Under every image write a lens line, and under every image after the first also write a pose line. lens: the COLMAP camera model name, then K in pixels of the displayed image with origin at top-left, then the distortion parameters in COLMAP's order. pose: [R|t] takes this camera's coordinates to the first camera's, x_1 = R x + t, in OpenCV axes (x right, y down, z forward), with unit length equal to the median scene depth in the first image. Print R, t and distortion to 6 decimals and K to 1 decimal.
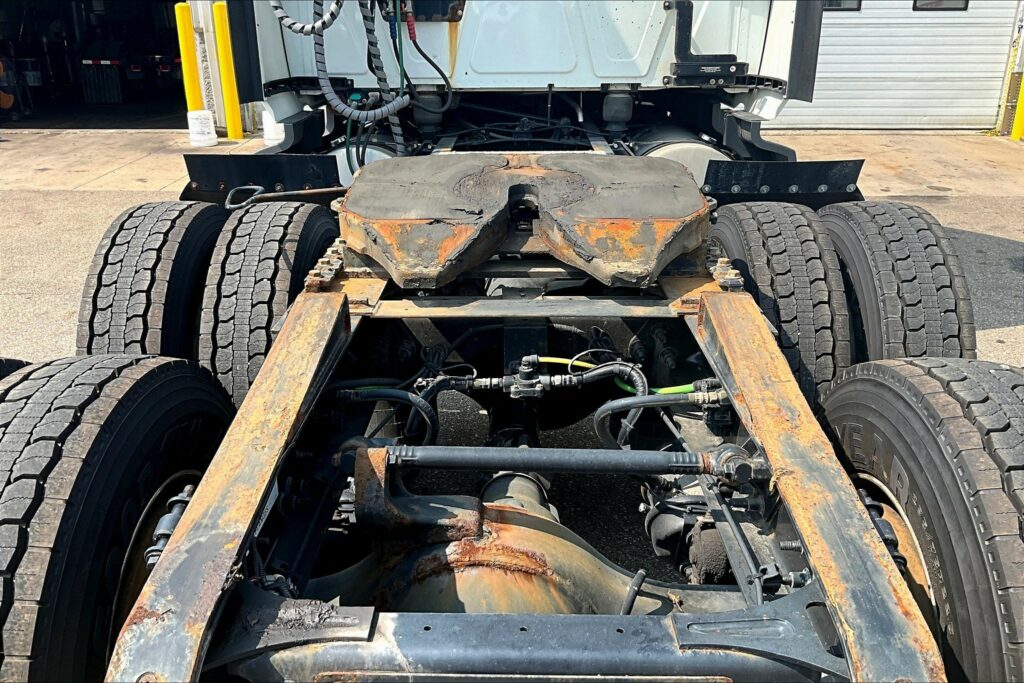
lens RADIAL K [[845.1, 0, 512.0], [0, 845.1, 341.5], [0, 0, 1]] dist [0.104654, -0.201440]
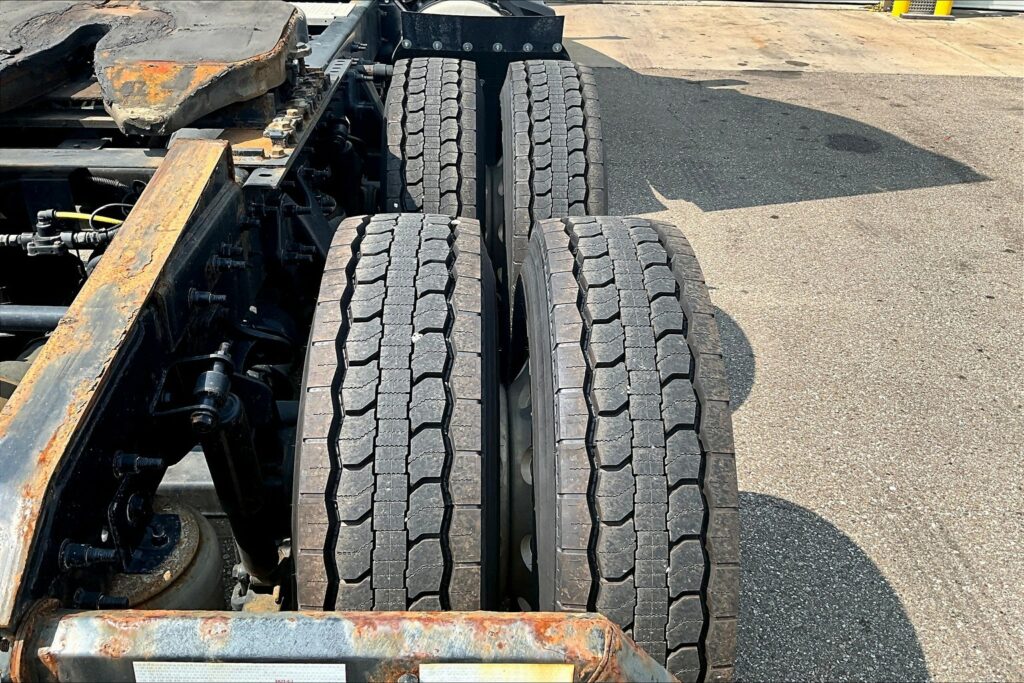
lens RADIAL K [[845.1, 0, 512.0], [0, 845.1, 341.5], [0, 0, 1]] dist [0.104654, -0.201440]
pose [[0.997476, 0.000455, 0.071003, 0.203861], [-0.010288, 0.990352, 0.138193, 0.010764], [-0.070255, -0.138574, 0.987857, 0.009506]]
